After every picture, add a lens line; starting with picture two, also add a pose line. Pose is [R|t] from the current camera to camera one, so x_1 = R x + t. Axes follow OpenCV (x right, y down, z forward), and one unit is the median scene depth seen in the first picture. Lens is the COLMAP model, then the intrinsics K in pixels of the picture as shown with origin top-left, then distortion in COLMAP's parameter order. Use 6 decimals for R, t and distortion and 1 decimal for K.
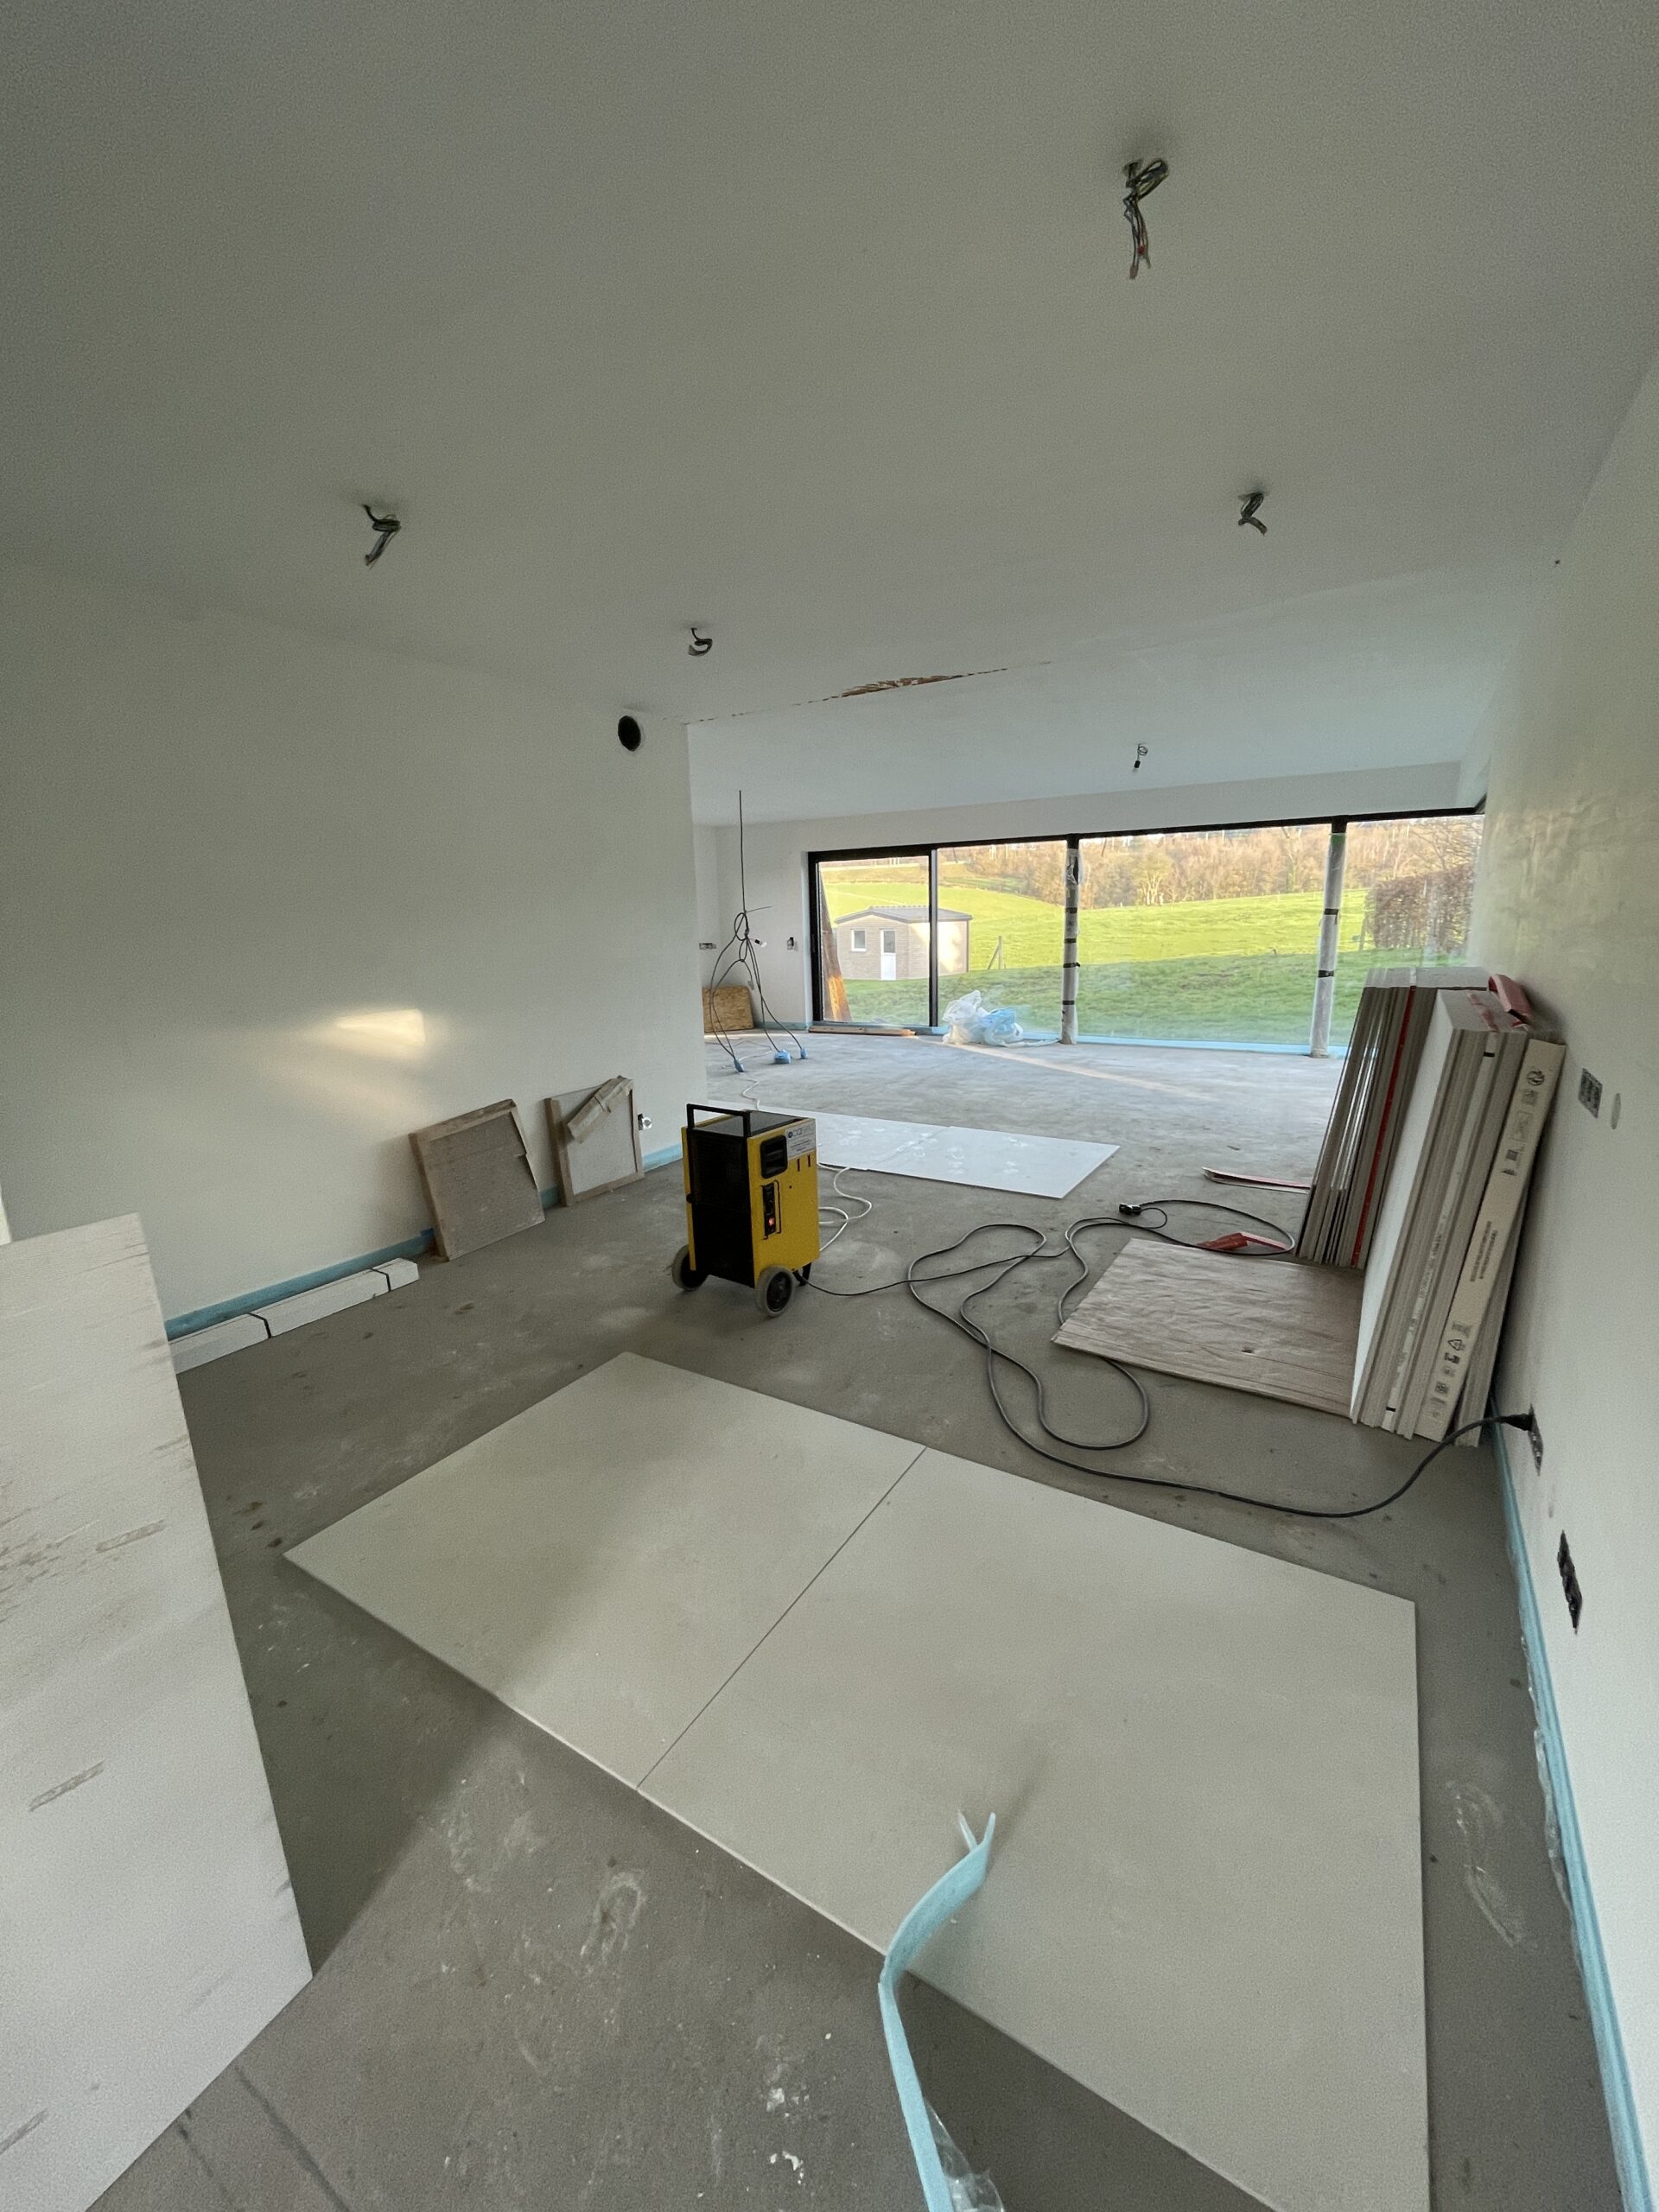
lens RADIAL K [[889.4, 0, 829.5], [0, 889.4, 1106.0], [0, 0, 1]] dist [-0.000916, -0.000090]
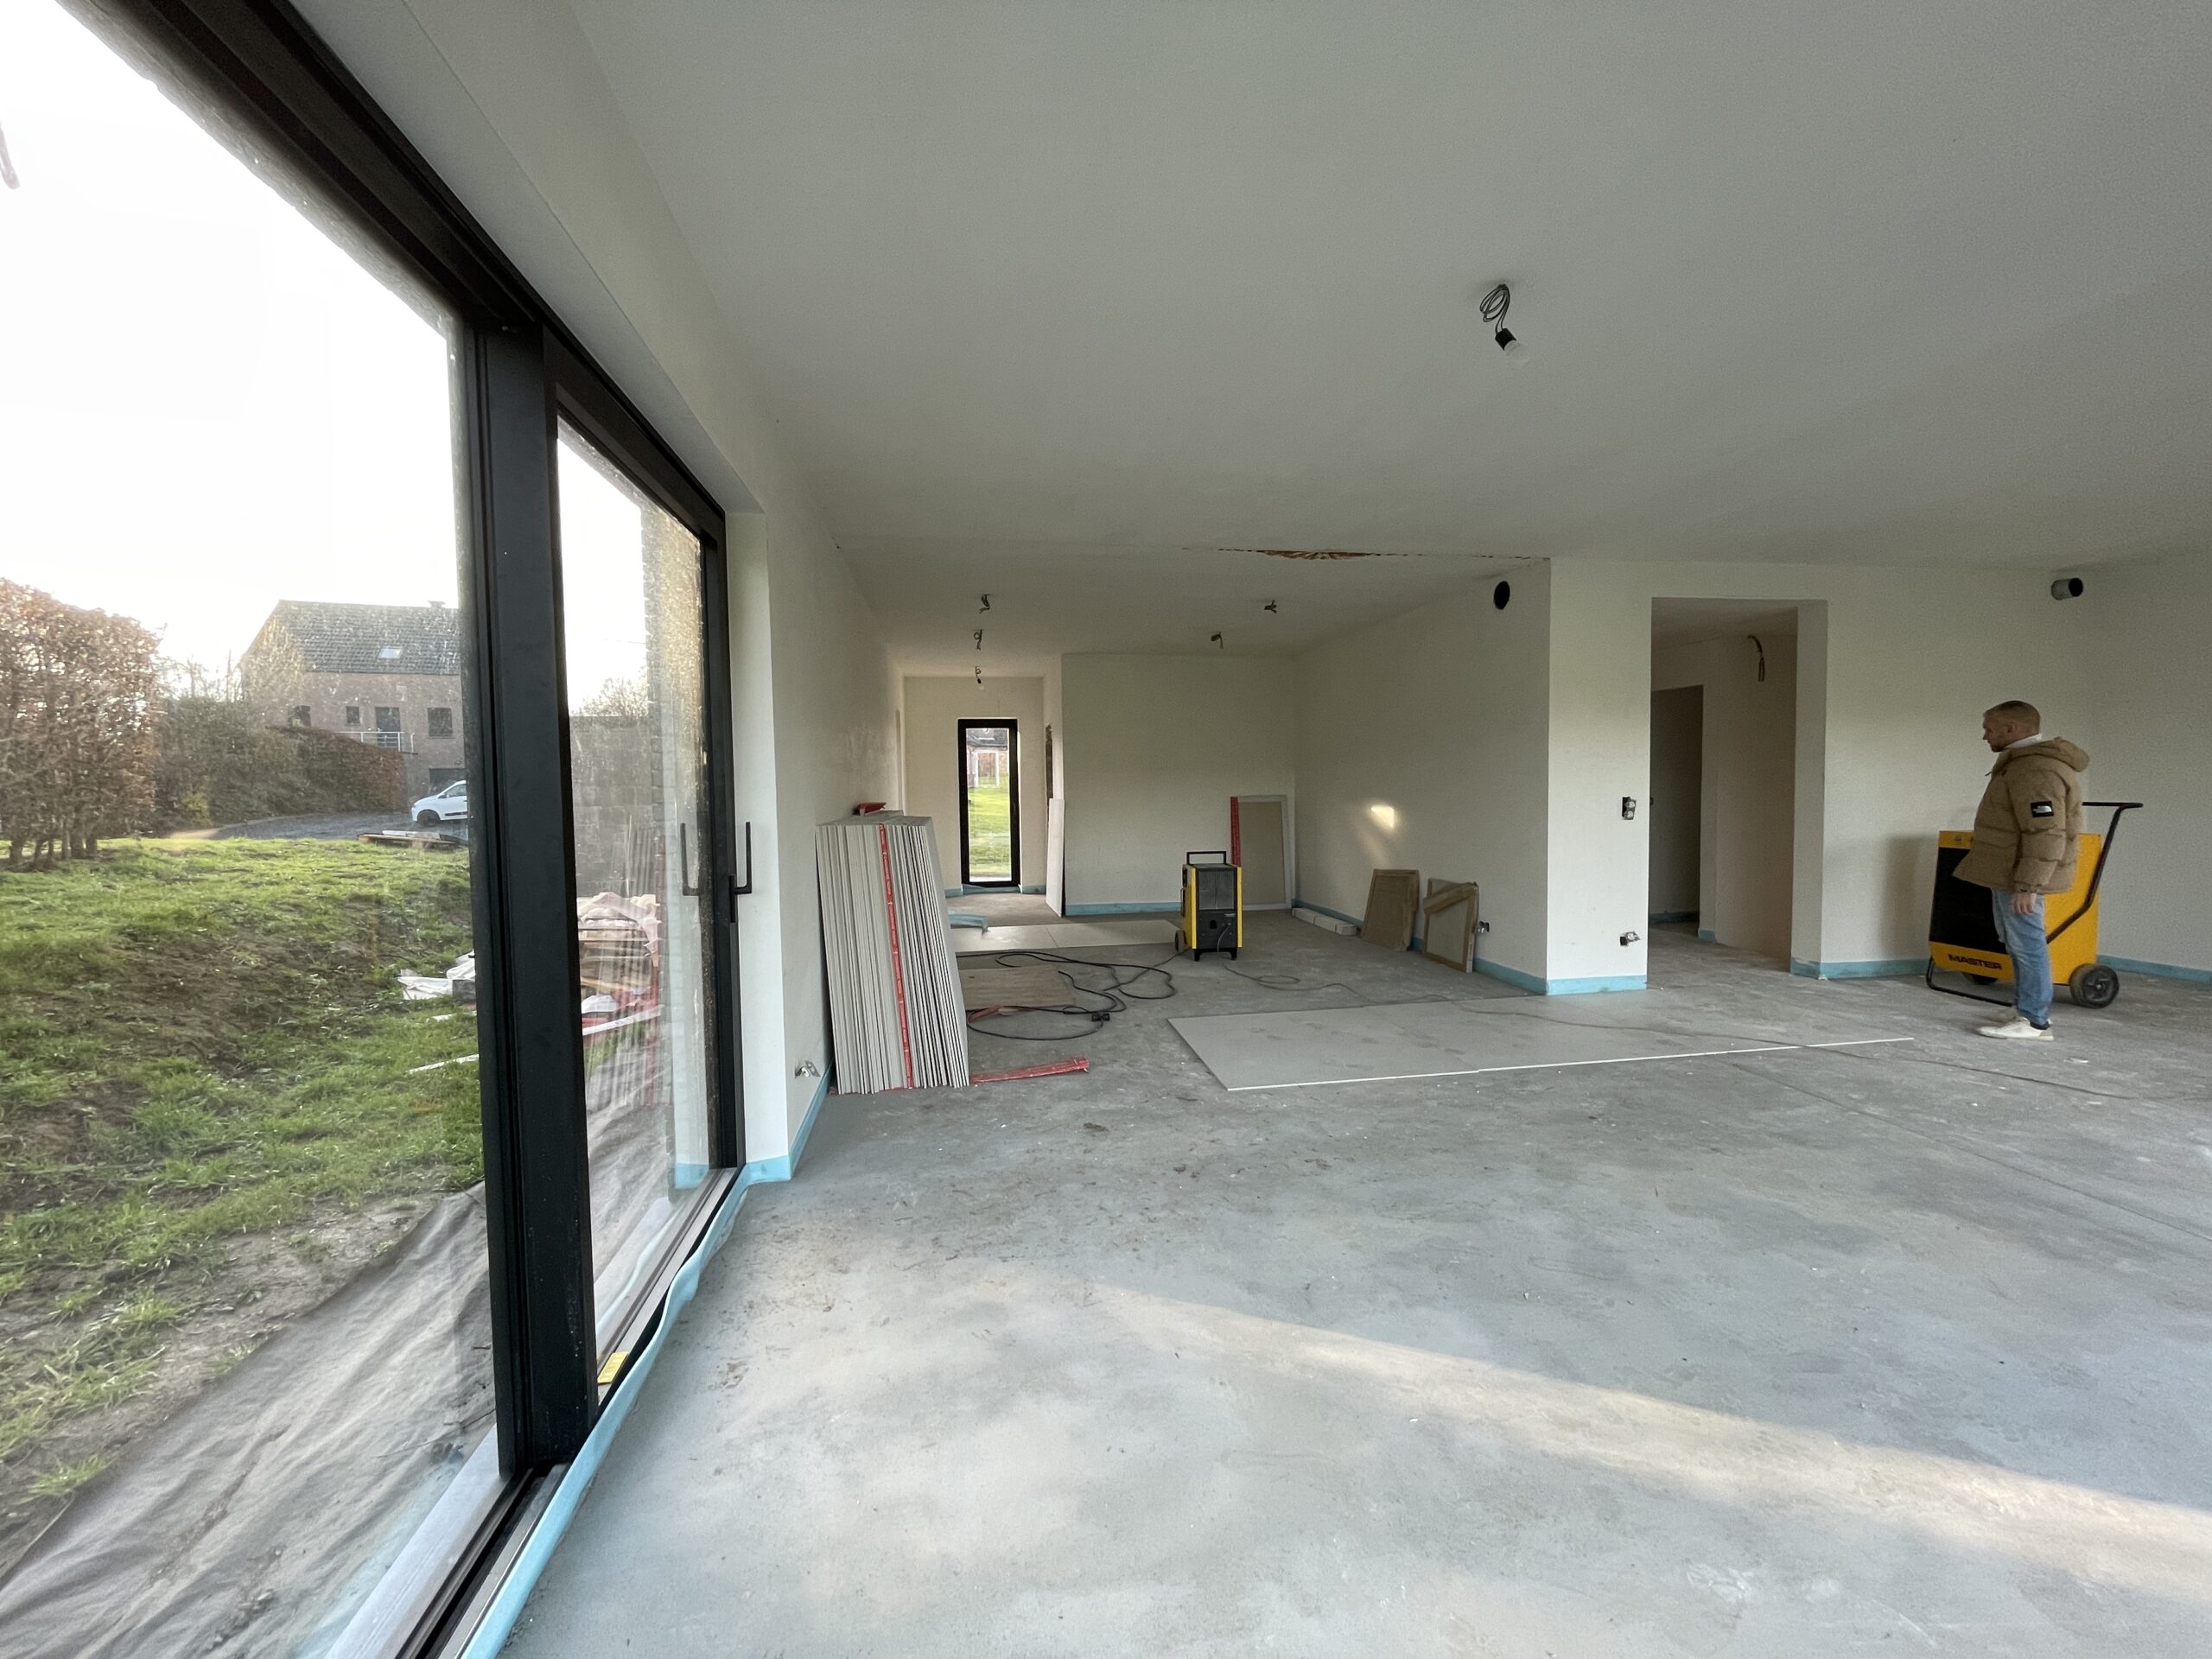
lens RADIAL K [[889.4, 0, 1106.0], [0, 889.4, 829.5], [0, 0, 1]] dist [-0.000916, -0.000090]
pose [[-0.753984, 0.074666, -0.652635, 0.929840], [-0.102052, 0.968142, 0.228662, -0.331854], [0.648917, 0.239010, -0.722344, 1.553980]]
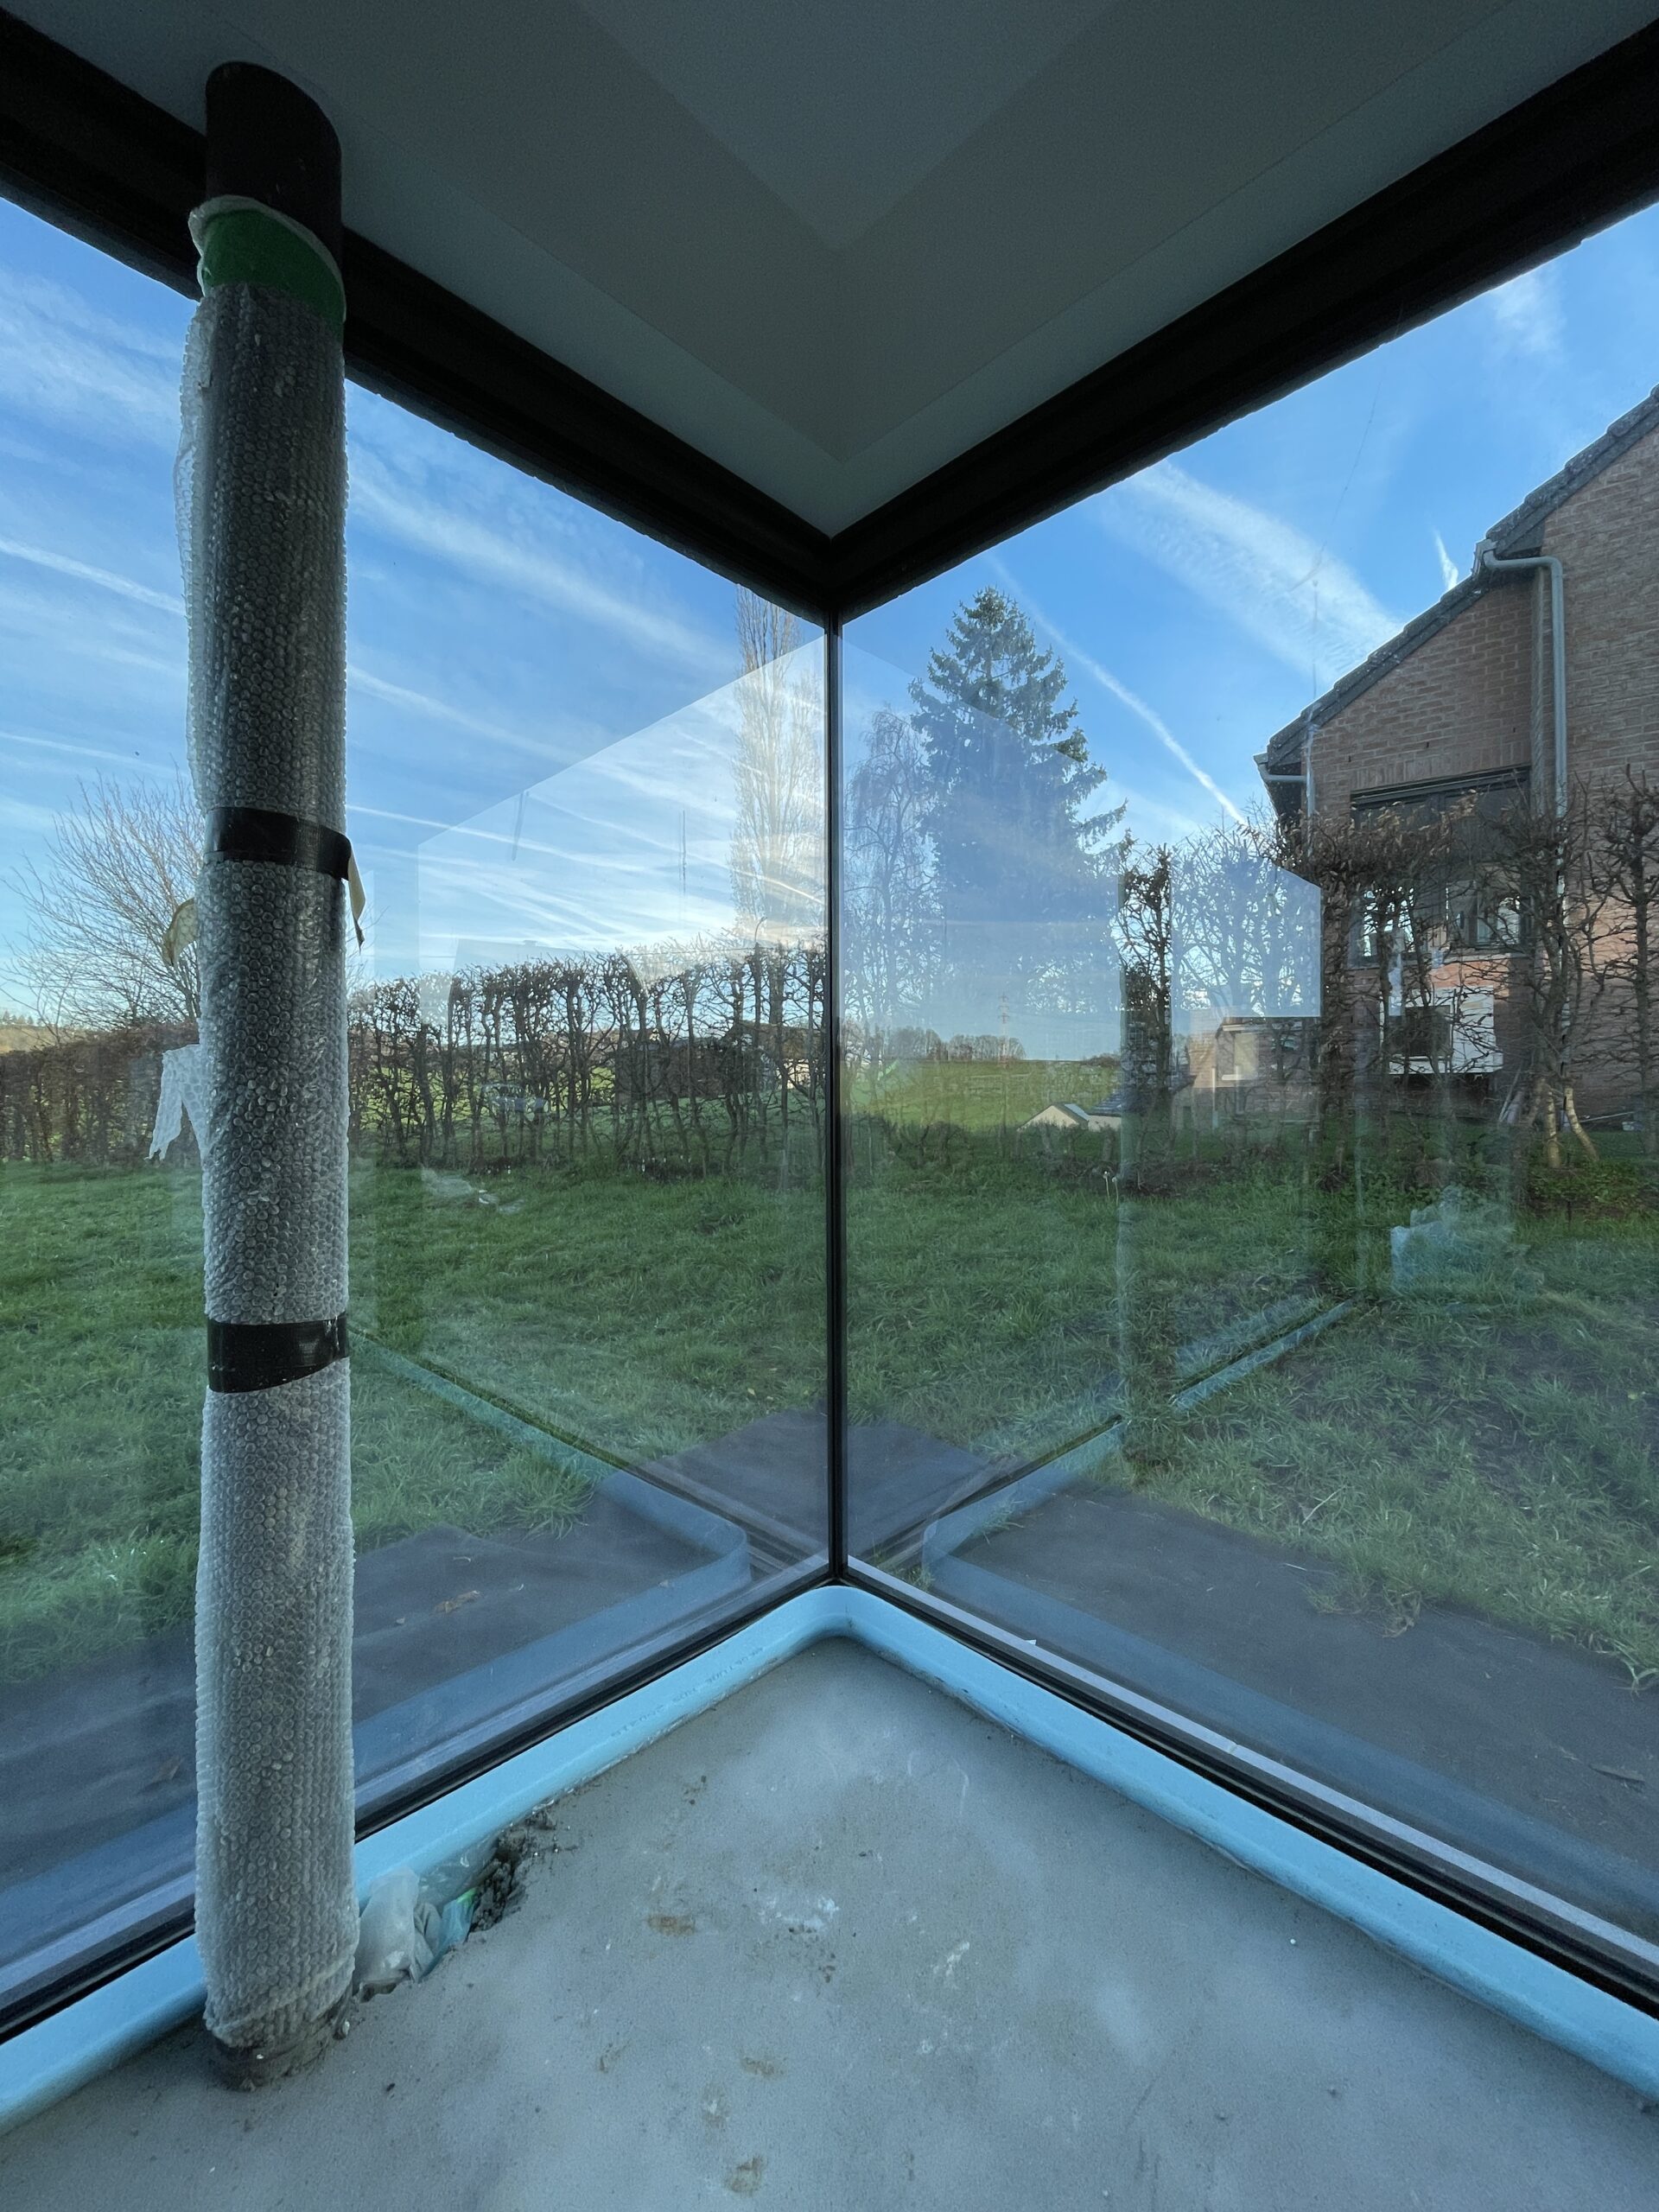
lens RADIAL K [[889.4, 0, 829.5], [0, 889.4, 1106.0], [0, 0, 1]] dist [-0.000916, -0.000090]
pose [[0.223725, 0.020066, 0.974446, 0.769548], [0.206835, 0.976039, -0.067587, -0.265311], [-0.952453, 0.216670, 0.214214, 1.506570]]
